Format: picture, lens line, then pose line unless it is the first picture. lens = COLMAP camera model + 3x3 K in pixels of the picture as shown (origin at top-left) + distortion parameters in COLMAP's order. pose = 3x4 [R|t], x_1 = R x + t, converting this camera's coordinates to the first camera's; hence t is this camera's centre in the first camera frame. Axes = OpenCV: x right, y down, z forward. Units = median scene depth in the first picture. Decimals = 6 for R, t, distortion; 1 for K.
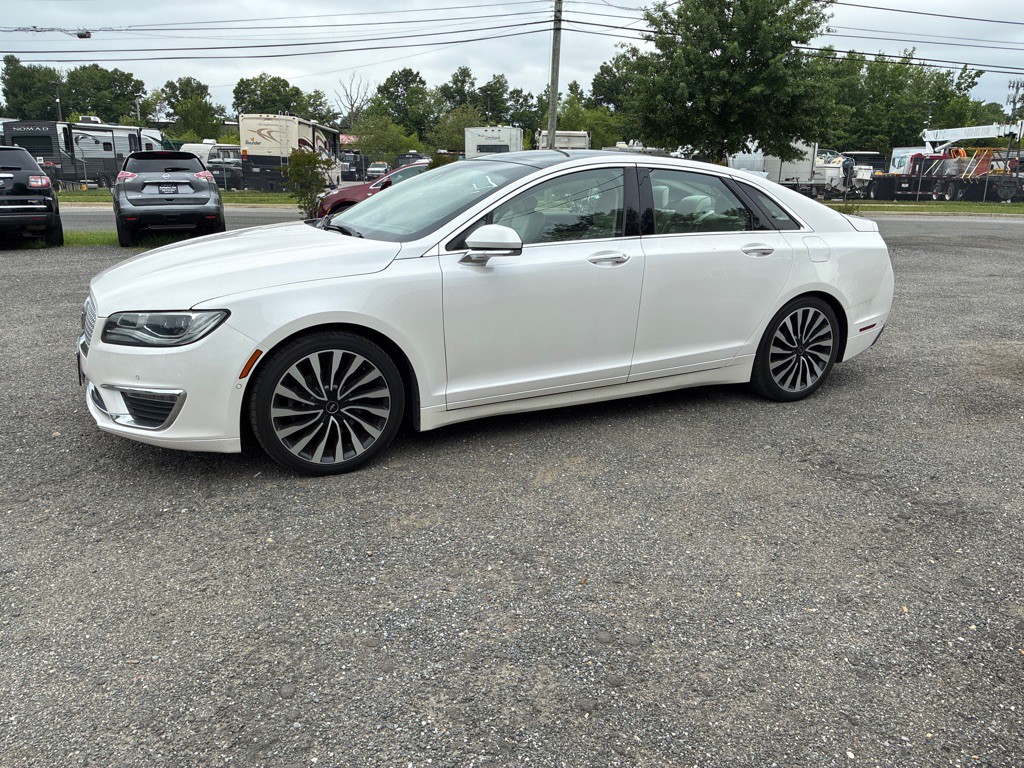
lens RADIAL K [[784.9, 0, 512.0], [0, 784.9, 384.0], [0, 0, 1]] dist [0.072184, -0.108508]
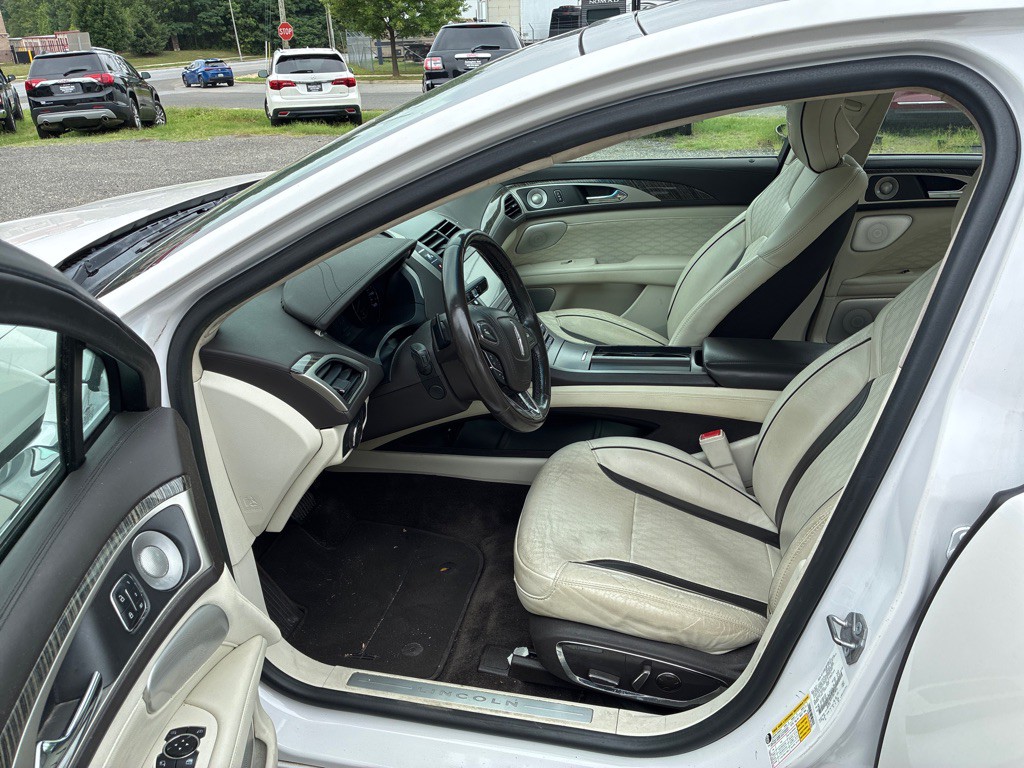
lens RADIAL K [[776.6, 0, 508.0], [0, 776.6, 386.2], [0, 0, 1]] dist [0.071250, -0.103316]
pose [[0.766464, 0.229921, -0.599725, 0.021560], [-0.133142, 0.970326, 0.201843, -0.025670], [0.628336, -0.074857, 0.774332, 0.092511]]
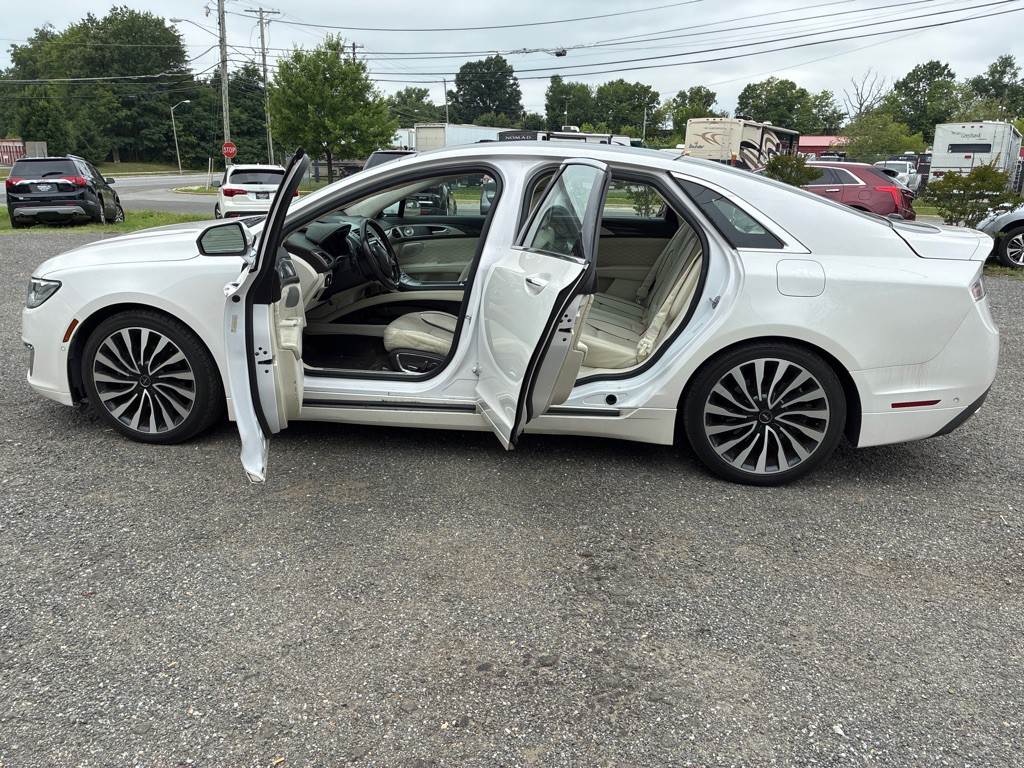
lens RADIAL K [[781.2, 0, 500.6], [0, 781.2, 382.3], [0, 0, 1]] dist [0.069286, -0.100746]
pose [[0.812986, 0.153416, -0.561709, 0.078846], [-0.156802, 0.986713, 0.042549, -0.009273], [0.560773, 0.053485, 0.826240, 0.039013]]
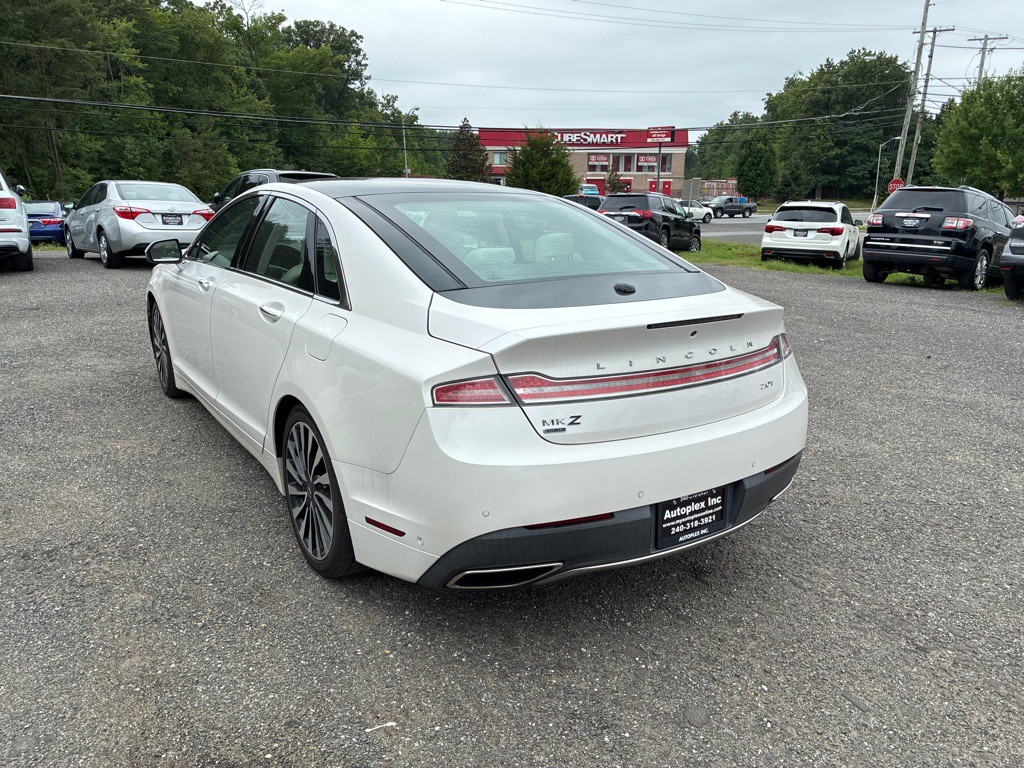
lens RADIAL K [[776.6, 0, 508.0], [0, 776.6, 386.2], [0, 0, 1]] dist [0.071250, -0.103316]
pose [[0.104444, 0.235106, -0.966342, 0.132024], [-0.285646, 0.937807, 0.197291, -0.039384], [0.952627, 0.255426, 0.165105, 0.143321]]
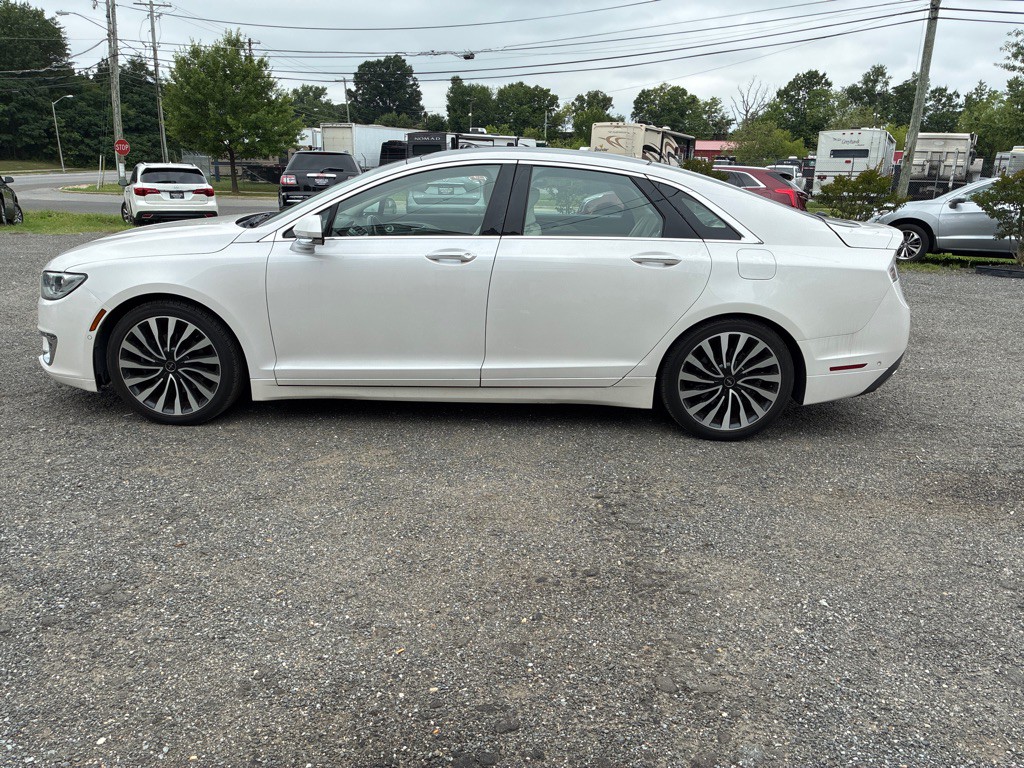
lens RADIAL K [[783.8, 0, 503.7], [0, 783.8, 382.5], [0, 0, 1]] dist [0.064366, -0.096371]
pose [[0.879700, 0.130231, -0.457348, 0.075227], [-0.134645, 0.990625, 0.023097, -0.004070], [0.456068, 0.041261, 0.888988, 0.019565]]
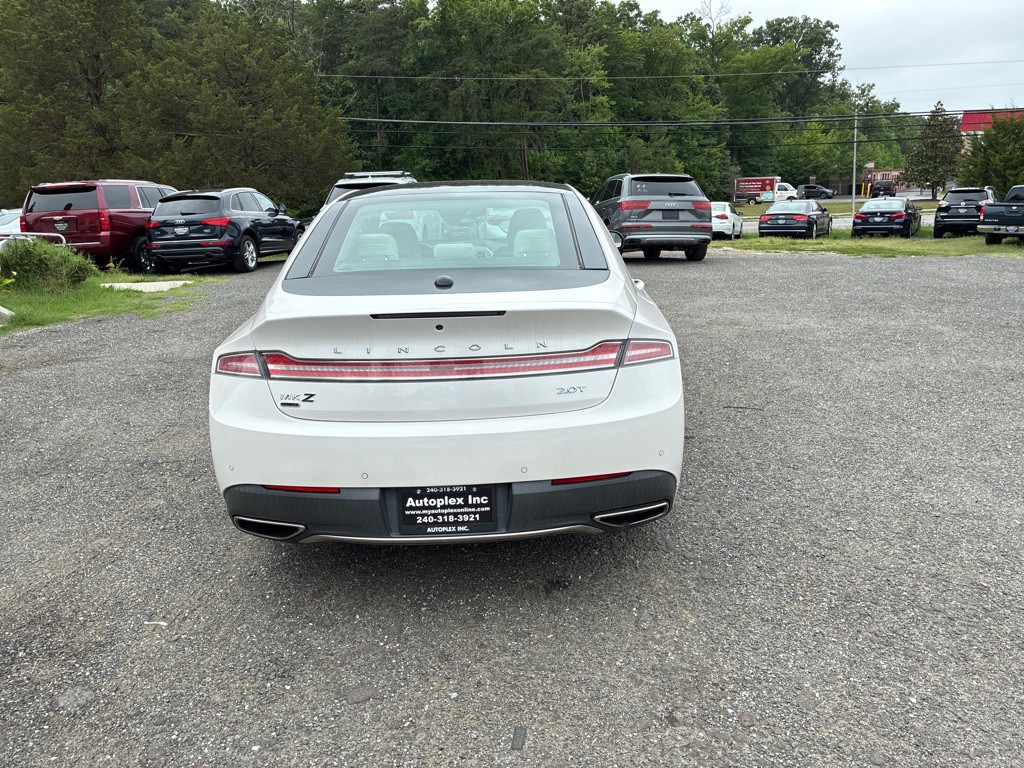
lens RADIAL K [[775.9, 0, 508.5], [0, 775.9, 375.5], [0, 0, 1]] dist [0.080833, -0.103957]
pose [[-0.446579, 0.203848, -0.871214, 0.124547], [-0.225486, 0.916634, 0.330058, -0.055173], [0.865866, 0.343843, -0.363385, 0.201156]]
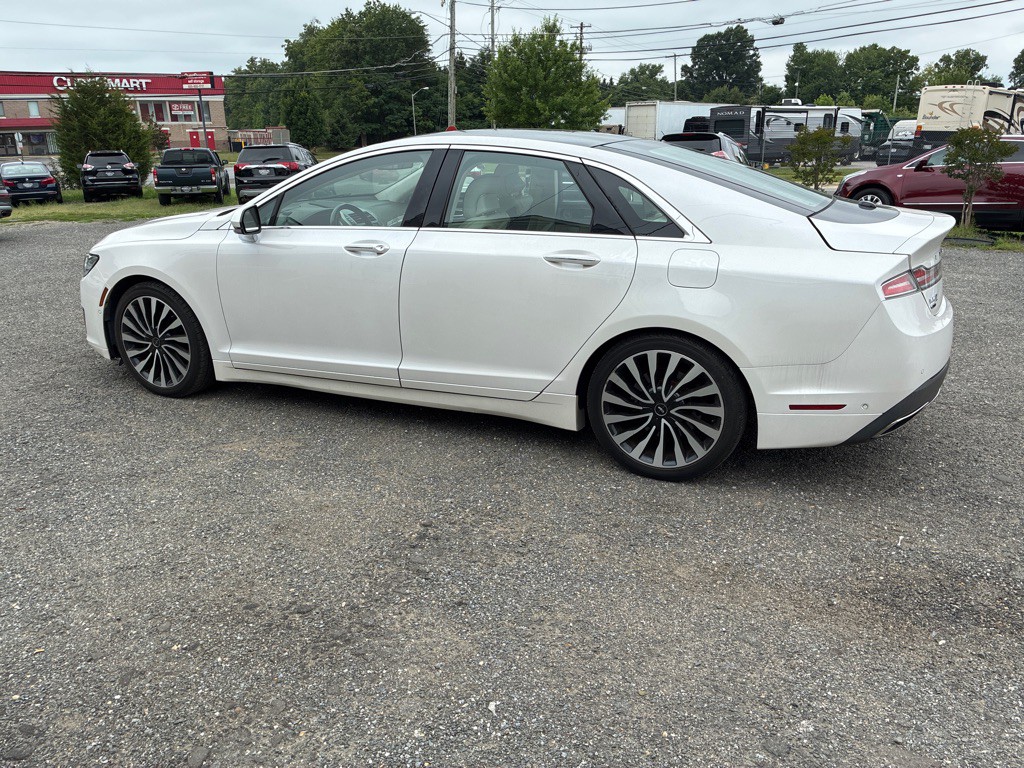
lens RADIAL K [[779.2, 0, 507.5], [0, 779.2, 377.9], [0, 0, 1]] dist [0.072568, -0.100905]
pose [[0.622984, 0.210174, -0.753471, 0.111099], [-0.195204, 0.974525, 0.110436, -0.016798], [0.757487, 0.078281, 0.648140, 0.062494]]
